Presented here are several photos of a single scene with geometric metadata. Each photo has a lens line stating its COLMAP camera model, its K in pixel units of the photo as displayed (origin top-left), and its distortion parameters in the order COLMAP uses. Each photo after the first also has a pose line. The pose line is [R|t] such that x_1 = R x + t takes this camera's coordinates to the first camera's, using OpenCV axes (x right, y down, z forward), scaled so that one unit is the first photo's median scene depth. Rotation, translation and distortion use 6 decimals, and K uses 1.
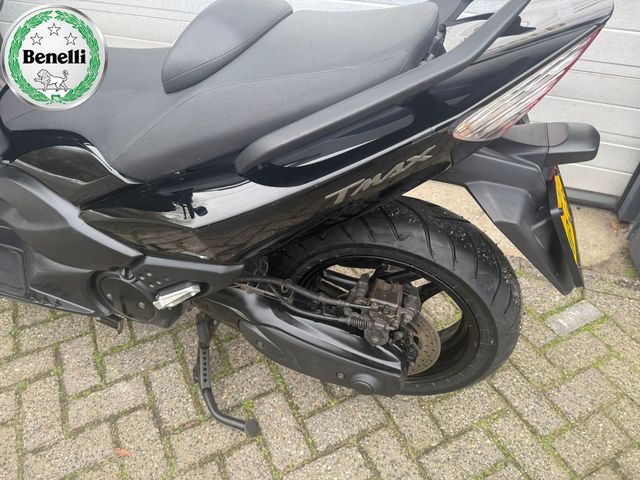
lens RADIAL K [[454.9, 0, 319.0], [0, 454.9, 239.9], [0, 0, 1]] dist [0.015485, -0.027080]
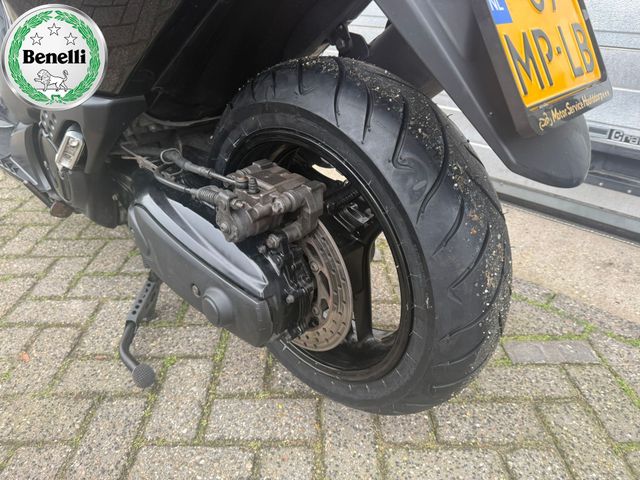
lens RADIAL K [[454.9, 0, 324.3], [0, 454.9, 246.7], [0, 0, 1]] dist [0.015485, -0.027080]
pose [[0.901191, 0.205715, -0.381492, 0.368663], [-0.274557, 0.952016, -0.135216, 0.213180], [0.335371, 0.226597, 0.914429, 0.324141]]
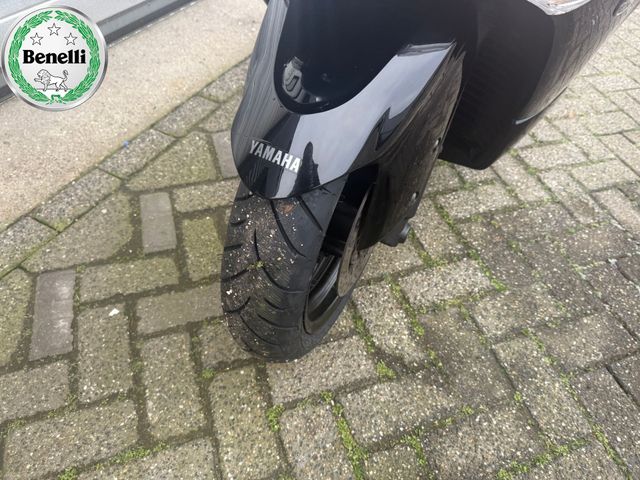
lens RADIAL K [[454.9, 0, 322.6], [0, 454.9, 245.0], [0, 0, 1]] dist [0.015485, -0.027080]
pose [[0.147188, -0.745275, 0.650308, -1.614926], [0.588239, 0.594519, 0.548199, -0.446914], [-0.795180, 0.301848, 0.525906, 0.947564]]
